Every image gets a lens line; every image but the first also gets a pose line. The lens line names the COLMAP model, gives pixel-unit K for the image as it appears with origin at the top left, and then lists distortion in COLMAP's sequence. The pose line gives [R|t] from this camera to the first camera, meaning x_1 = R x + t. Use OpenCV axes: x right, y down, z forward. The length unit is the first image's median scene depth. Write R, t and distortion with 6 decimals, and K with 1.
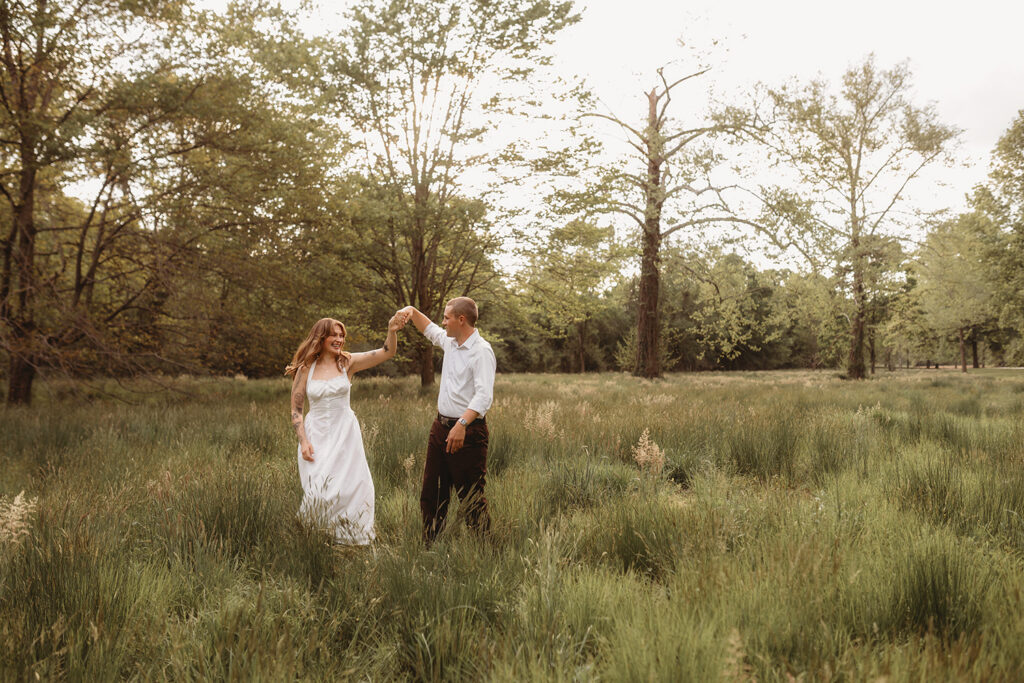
lens RADIAL K [[1004.4, 0, 512.0], [0, 1004.4, 341.5], [0, 0, 1]] dist [-0.012601, -0.008740]
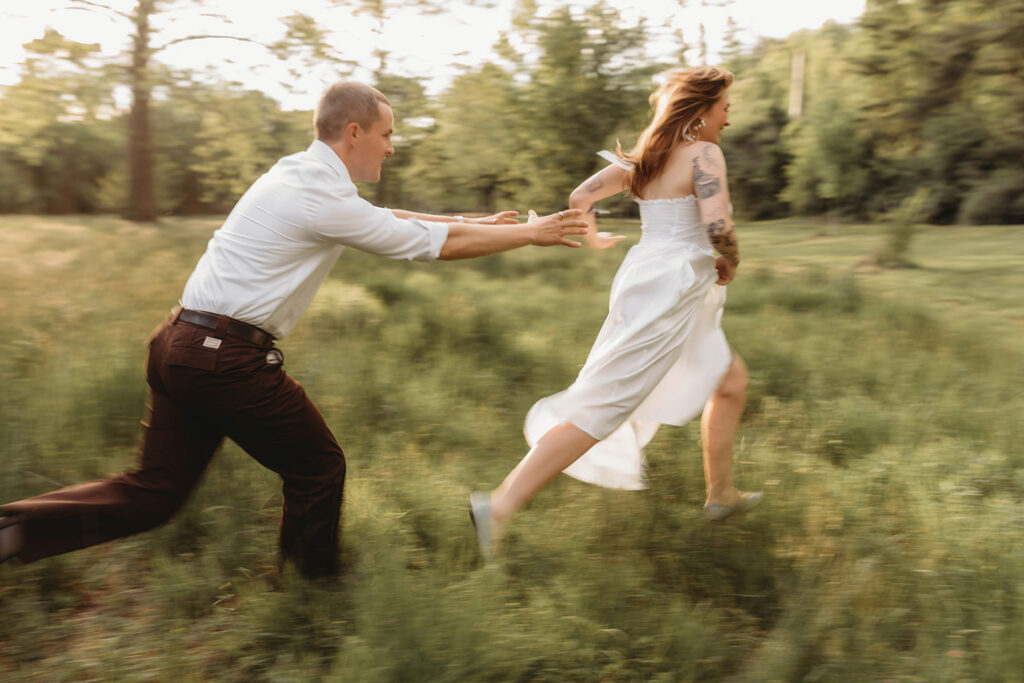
lens RADIAL K [[963.5, 0, 527.1], [0, 963.5, 343.7], [0, 0, 1]] dist [-0.067272, 0.102563]
pose [[0.889445, -0.045960, 0.454726, 0.047299], [-0.028139, 0.987537, 0.154853, 0.002929], [-0.456176, -0.150529, 0.877066, 0.114354]]
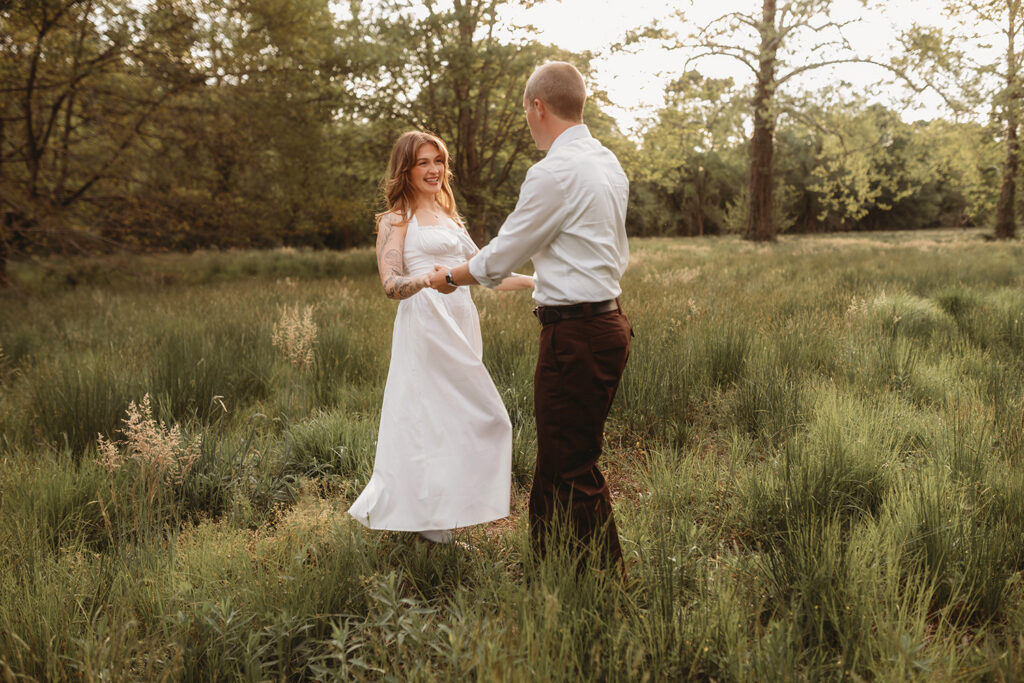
lens RADIAL K [[980.0, 0, 521.0], [0, 980.0, 344.3], [0, 0, 1]] dist [-0.059296, 0.096106]
pose [[0.988765, -0.000657, -0.149479, 0.046473], [0.021660, 0.990066, 0.138924, 0.000634], [0.147903, -0.140601, 0.978957, 0.072396]]
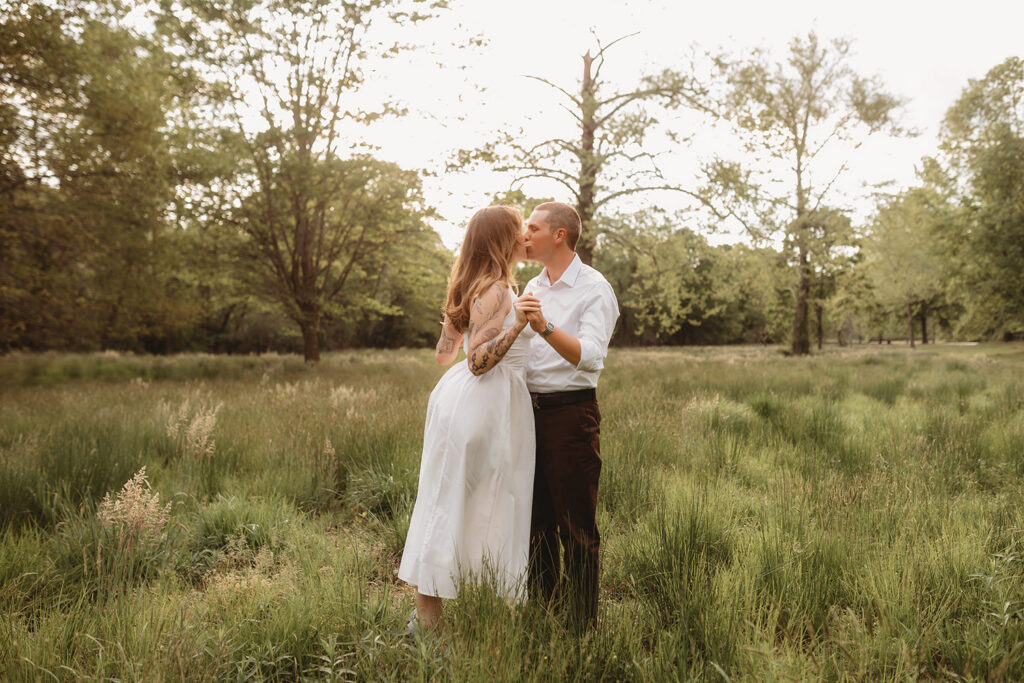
lens RADIAL K [[980.8, 0, 517.6], [0, 980.8, 347.5], [0, 0, 1]] dist [-0.064194, 0.106317]
pose [[0.999554, 0.000690, 0.029856, 0.041556], [-0.001622, 0.999512, 0.031211, 0.001090], [-0.029820, -0.031246, 0.999067, 0.061229]]
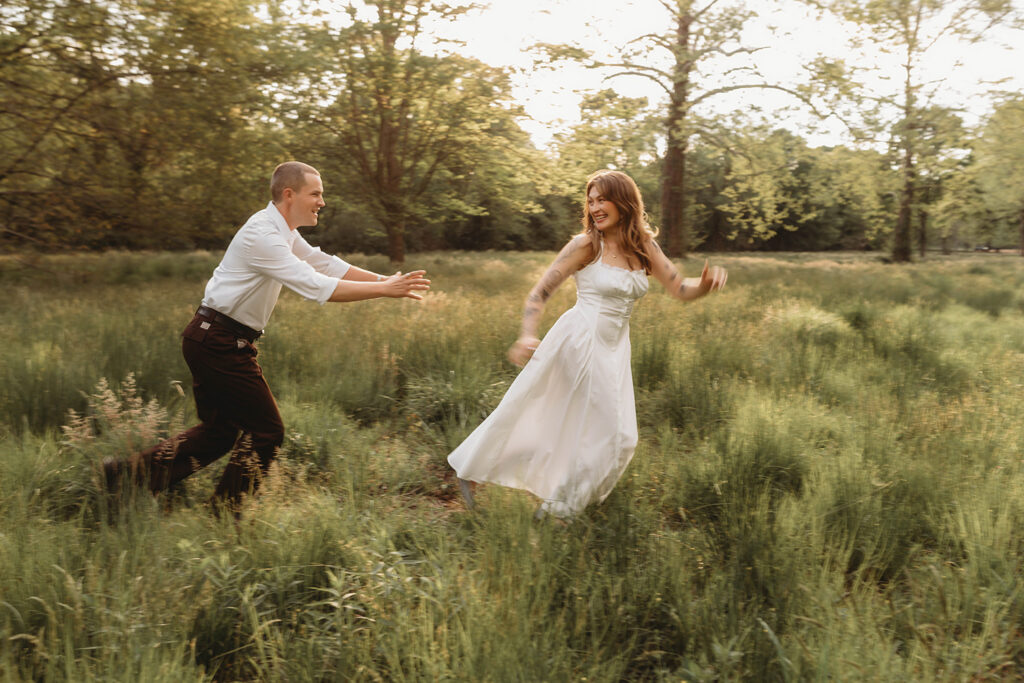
lens RADIAL K [[980.8, 0, 517.6], [0, 980.8, 347.5], [0, 0, 1]] dist [-0.064194, 0.106317]
pose [[0.997977, 0.017546, -0.061105, 0.044092], [-0.009470, 0.991466, 0.130022, 0.001286], [0.062864, -0.129181, 0.989626, 0.067197]]
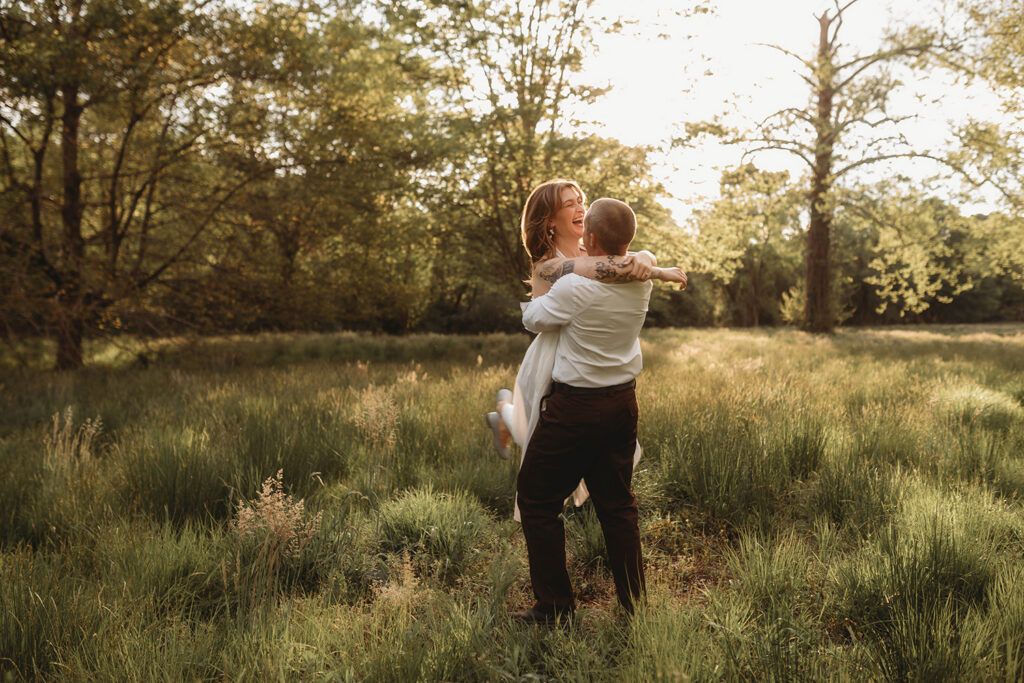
lens RADIAL K [[980.0, 0, 521.0], [0, 980.0, 344.3], [0, 0, 1]] dist [-0.059296, 0.096106]
pose [[0.979702, 0.001751, -0.200452, 0.043738], [0.008218, 0.998770, 0.048892, 0.000721], [0.200291, -0.049546, 0.978483, 0.070387]]
